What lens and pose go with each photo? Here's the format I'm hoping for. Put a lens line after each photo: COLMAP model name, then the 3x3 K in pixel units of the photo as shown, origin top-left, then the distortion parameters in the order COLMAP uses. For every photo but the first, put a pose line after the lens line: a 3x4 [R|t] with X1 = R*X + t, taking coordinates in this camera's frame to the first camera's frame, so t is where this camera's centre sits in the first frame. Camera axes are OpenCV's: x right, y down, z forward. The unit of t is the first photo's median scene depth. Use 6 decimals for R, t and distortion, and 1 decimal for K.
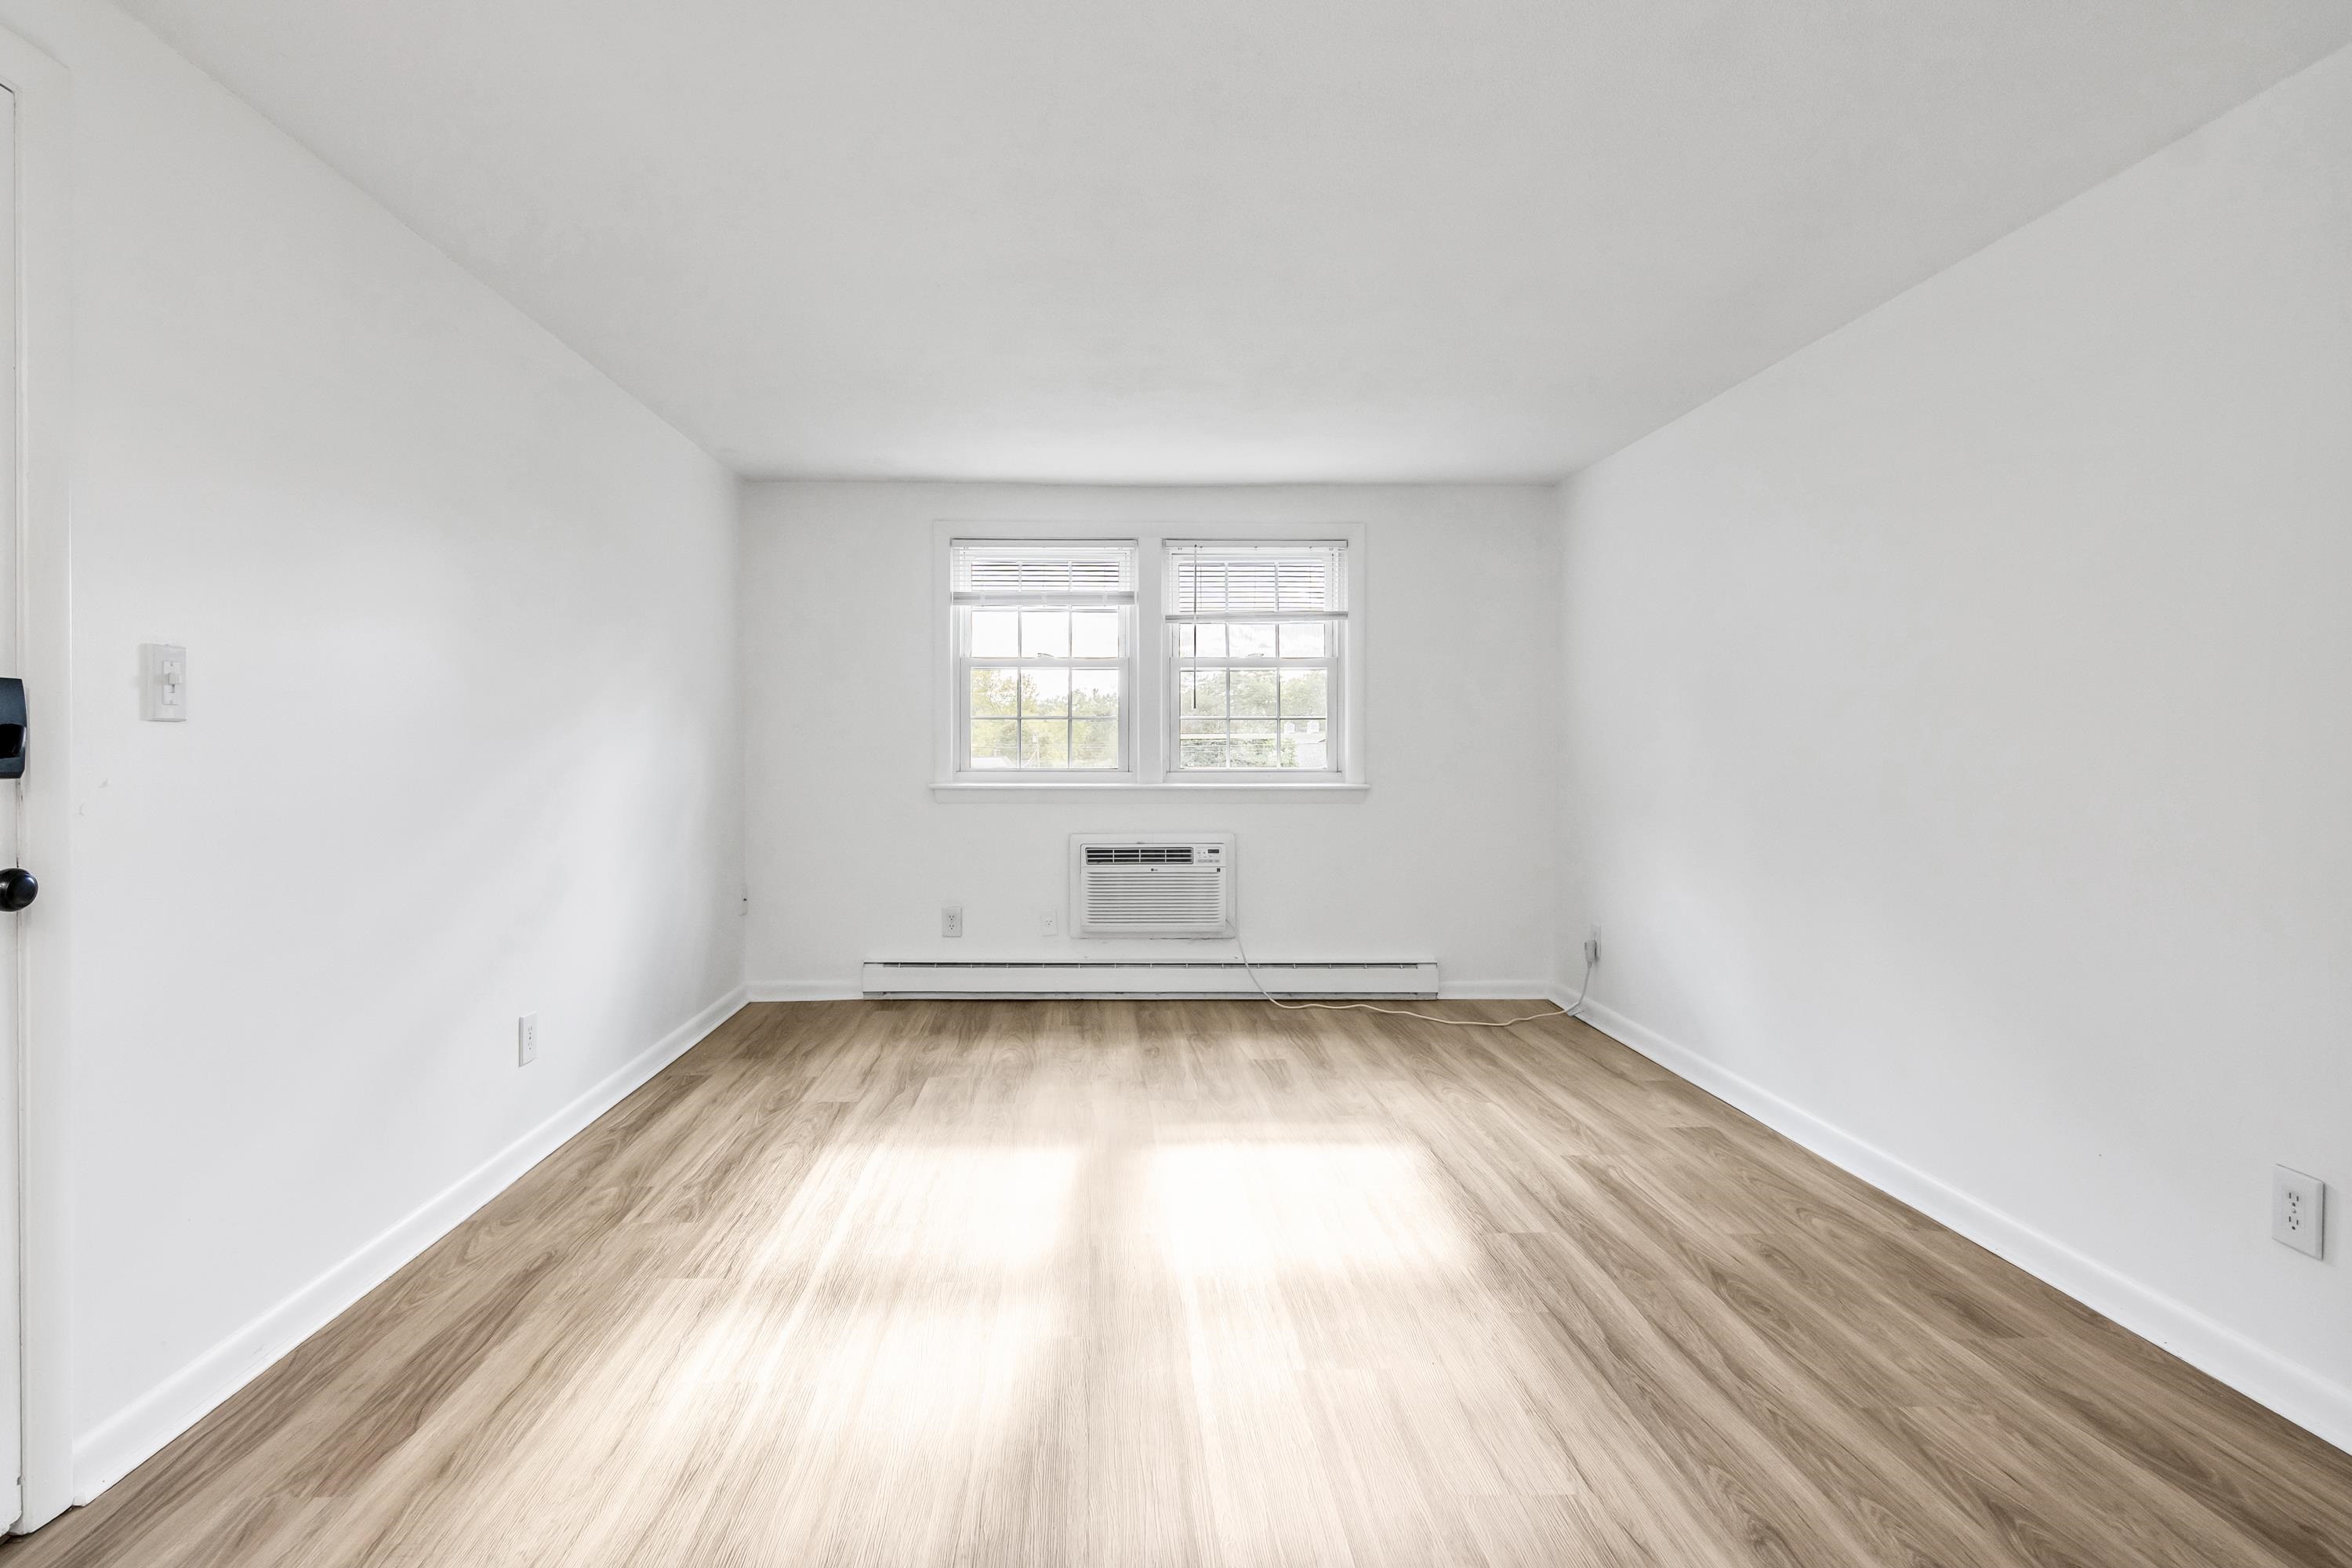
lens RADIAL K [[1186.2, 0, 1160.0], [0, 1186.2, 778.8], [0, 0, 1]] dist [-0.002829, 0.001749]
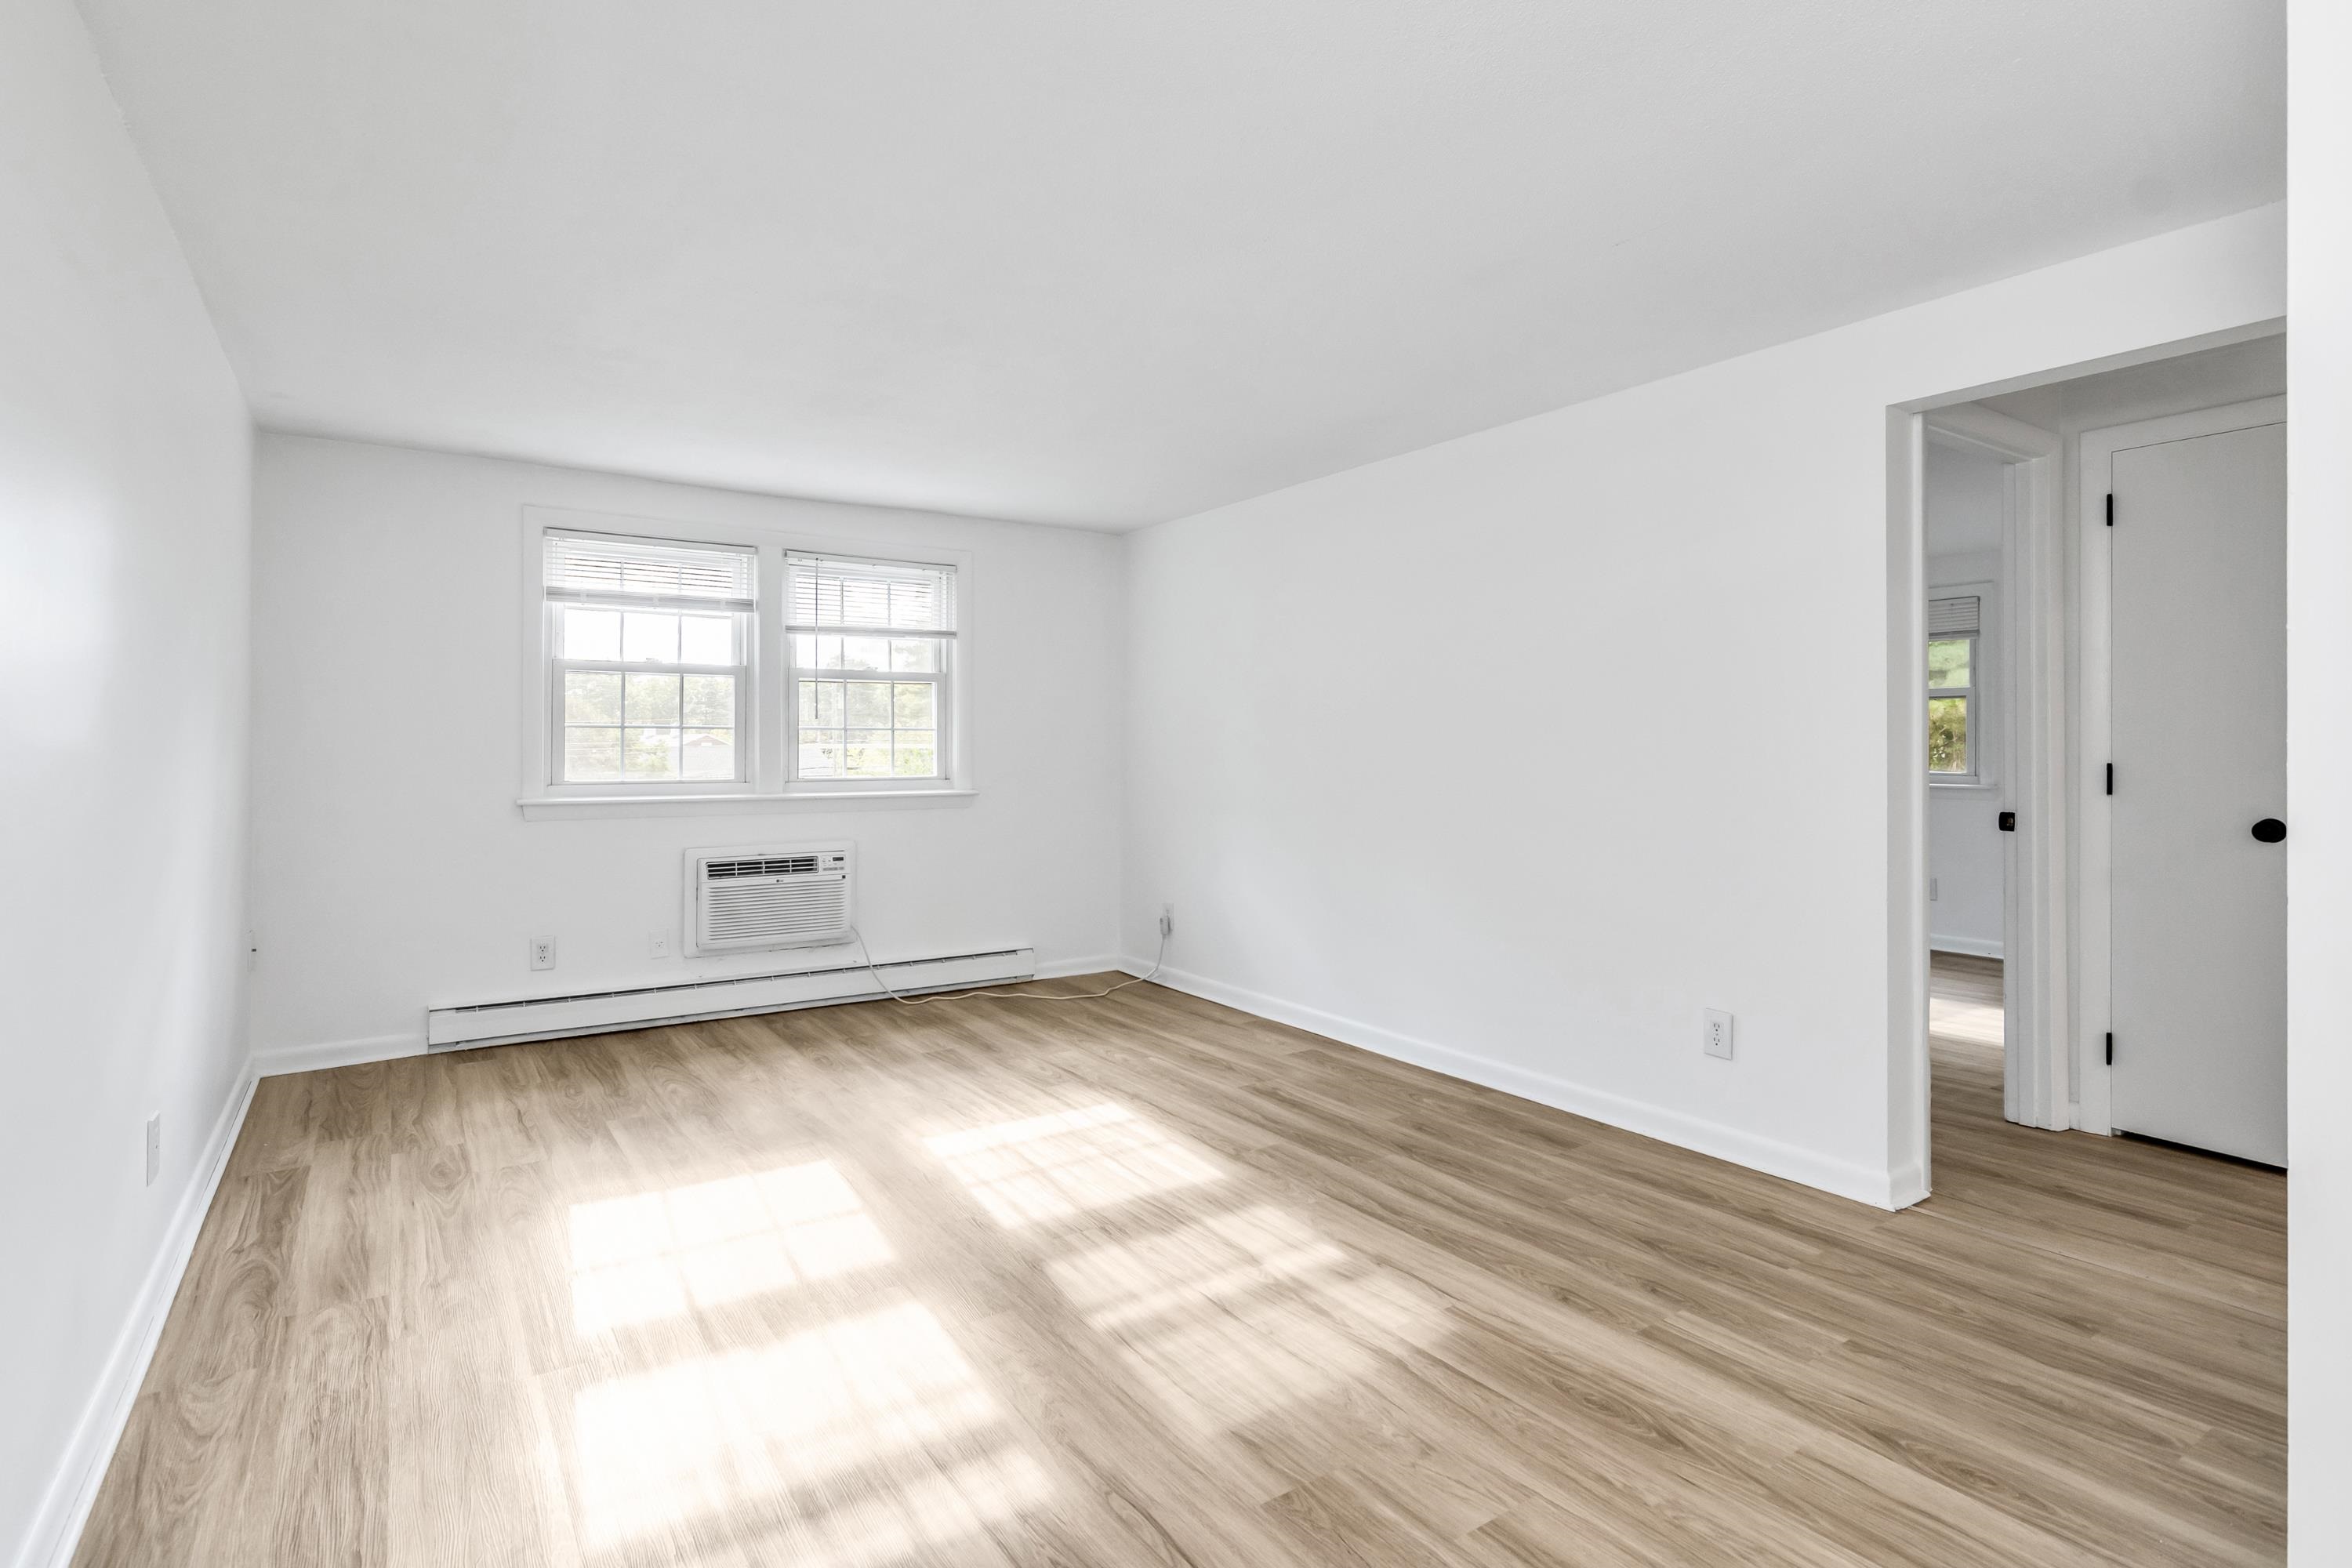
lens RADIAL K [[1128.9, 0, 1186.9], [0, 1128.9, 765.9], [0, 0, 1]] dist [0.000655, 0.000240]
pose [[0.844732, -0.008746, 0.535117, -0.223322], [0.015753, 0.999840, -0.008527, -0.006116], [-0.534957, 0.015633, 0.844735, 0.017082]]
